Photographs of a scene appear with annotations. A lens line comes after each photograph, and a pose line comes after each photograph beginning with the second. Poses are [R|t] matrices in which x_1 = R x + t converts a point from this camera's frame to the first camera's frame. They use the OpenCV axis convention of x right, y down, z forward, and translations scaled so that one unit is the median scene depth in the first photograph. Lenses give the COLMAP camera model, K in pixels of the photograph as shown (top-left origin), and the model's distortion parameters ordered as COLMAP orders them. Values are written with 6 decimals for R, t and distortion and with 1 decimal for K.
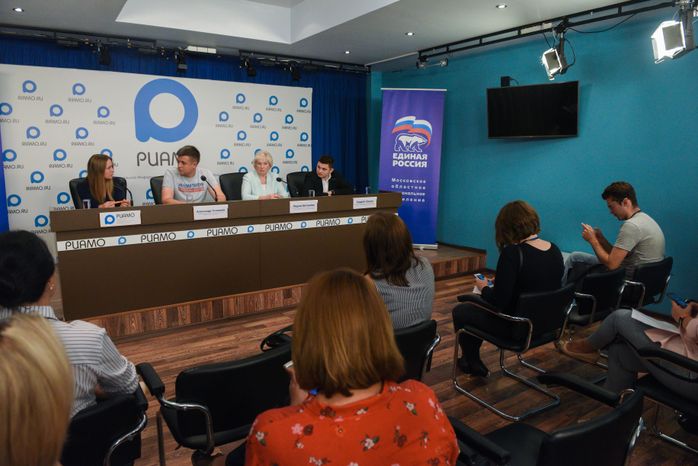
lens RADIAL K [[495.2, 0, 348.6], [0, 495.2, 233.3], [0, 0, 1]] dist [-0.036015, -0.000770]
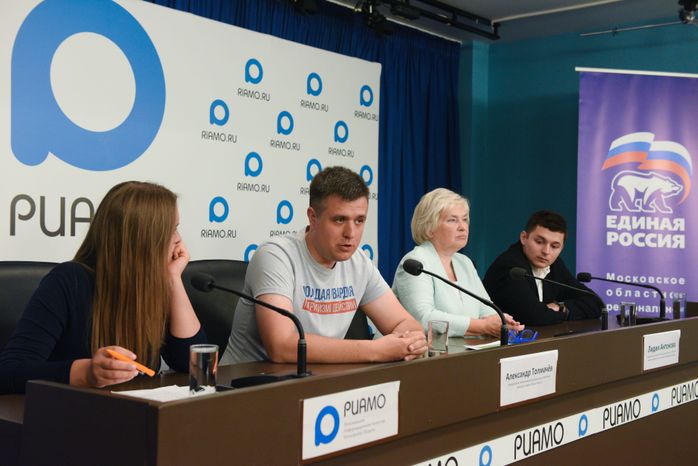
lens RADIAL K [[903.1, 0, 348.9], [0, 903.1, 232.4], [0, 0, 1]] dist [0.096437, 0.017640]
pose [[0.959132, 0.011389, 0.282729, -0.351955], [0.035289, 0.986574, -0.159458, -0.029321], [-0.280750, 0.162919, 0.945853, 0.319030]]
